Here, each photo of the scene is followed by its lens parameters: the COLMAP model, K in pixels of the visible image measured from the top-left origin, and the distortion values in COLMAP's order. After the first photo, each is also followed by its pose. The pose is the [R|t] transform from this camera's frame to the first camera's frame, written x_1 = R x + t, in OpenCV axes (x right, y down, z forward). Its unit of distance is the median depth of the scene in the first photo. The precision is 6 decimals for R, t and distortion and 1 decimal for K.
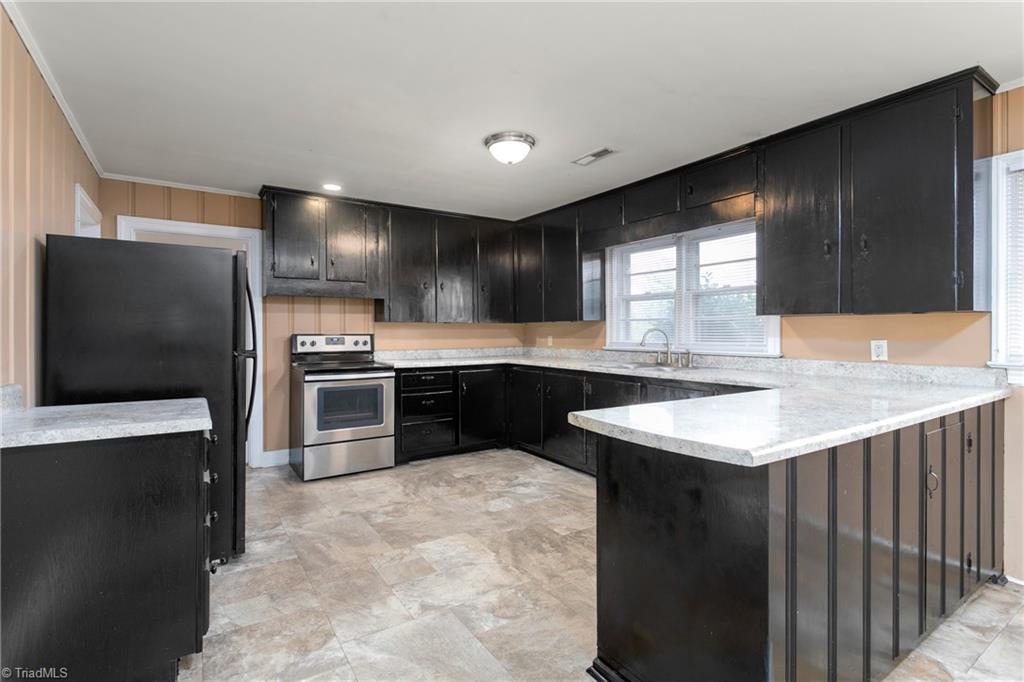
lens RADIAL K [[485.4, 0, 503.6], [0, 485.4, 333.5], [0, 0, 1]] dist [0.007280, 0.004097]
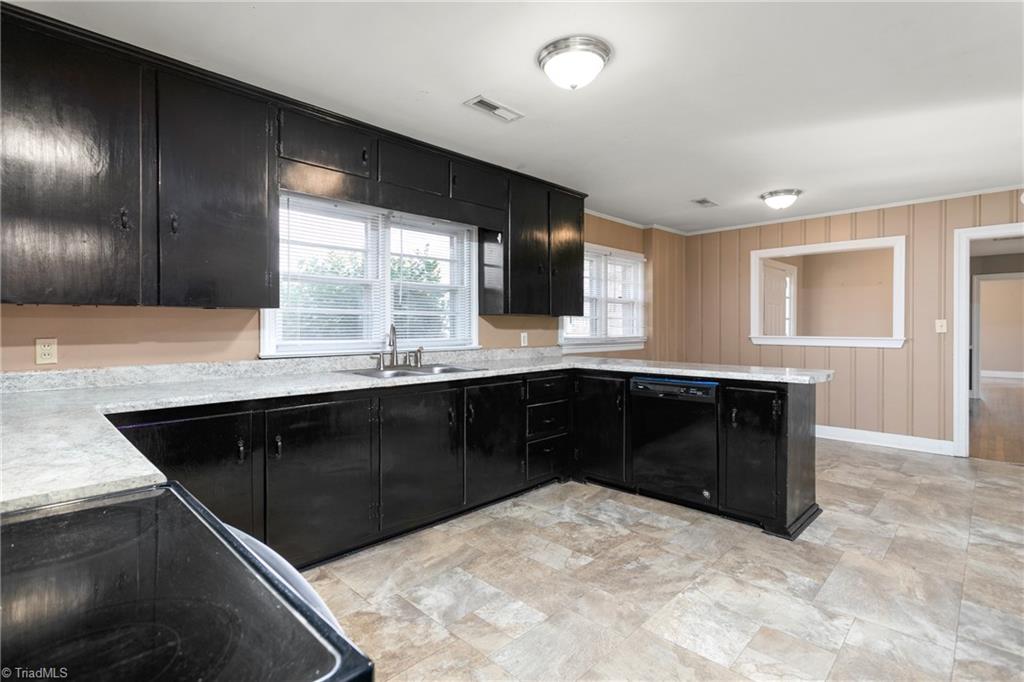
lens RADIAL K [[485.4, 0, 507.1], [0, 485.4, 322.6], [0, 0, 1]] dist [0.007280, 0.004097]
pose [[-0.209865, -0.001127, 0.977730, -1.616971], [-0.003431, 0.999994, 0.000416, -0.045075], [-0.977724, -0.003267, -0.209868, 3.022072]]
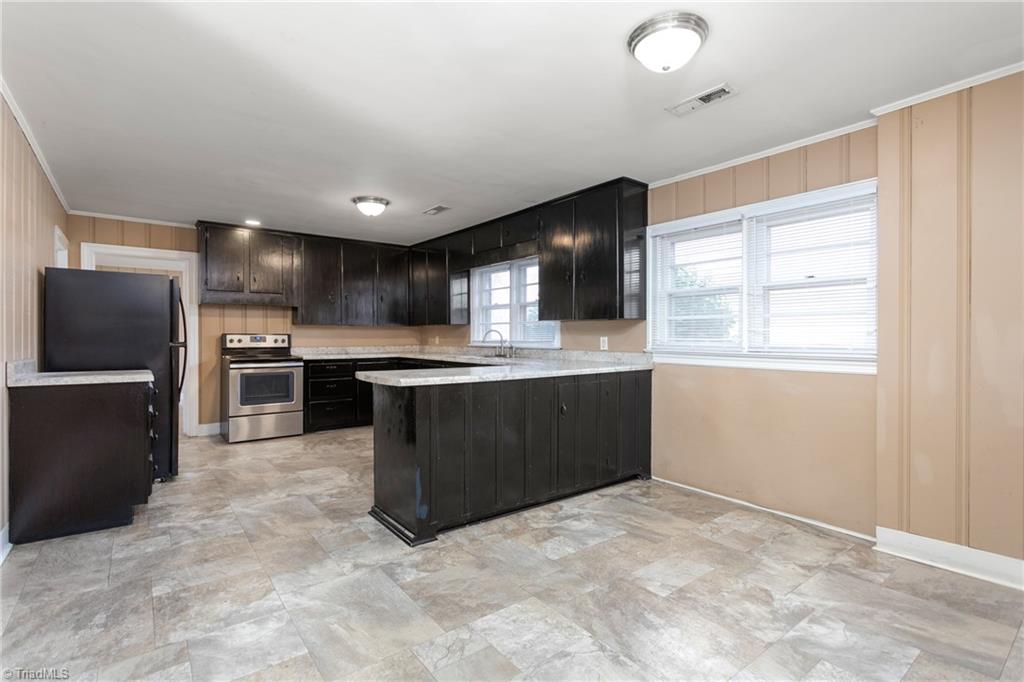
lens RADIAL K [[485.4, 0, 521.1], [0, 485.4, 341.4], [0, 0, 1]] dist [0.007280, 0.004097]
pose [[0.995850, -0.003213, 0.090957, 0.208722], [0.001719, 0.999862, 0.016499, 0.000912], [-0.090998, -0.016274, 0.995718, -0.320308]]
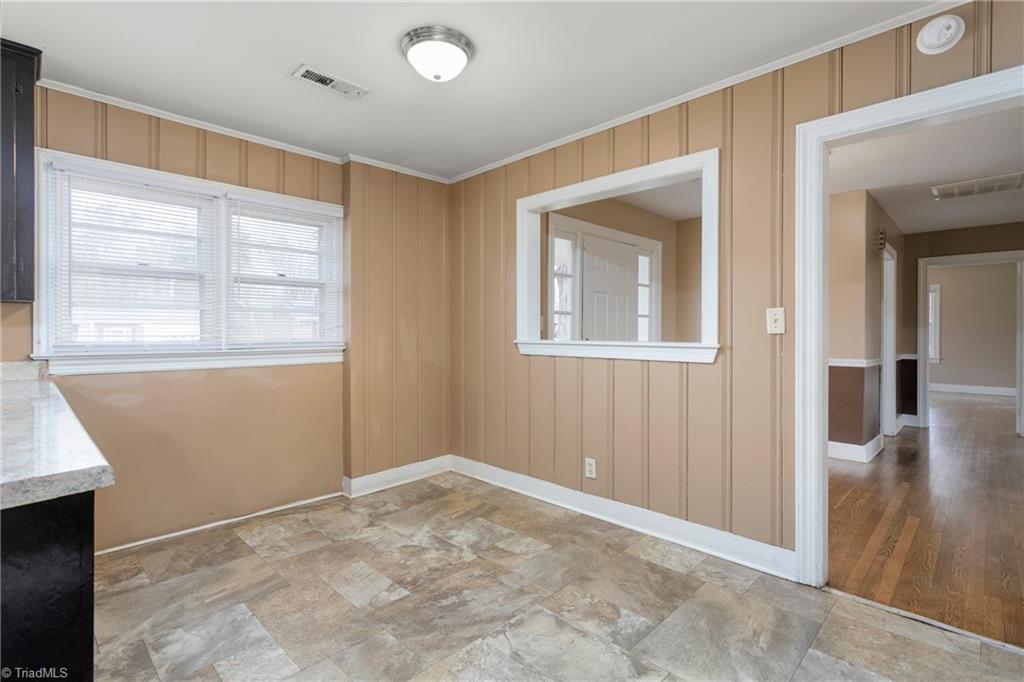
lens RADIAL K [[485.4, 0, 506.2], [0, 485.4, 331.4], [0, 0, 1]] dist [0.007280, 0.004097]
pose [[-0.206817, -0.004282, 0.978370, -1.476645], [-0.009253, 0.999954, 0.002420, 0.002883], [-0.978336, -0.008553, -0.206847, 2.276540]]
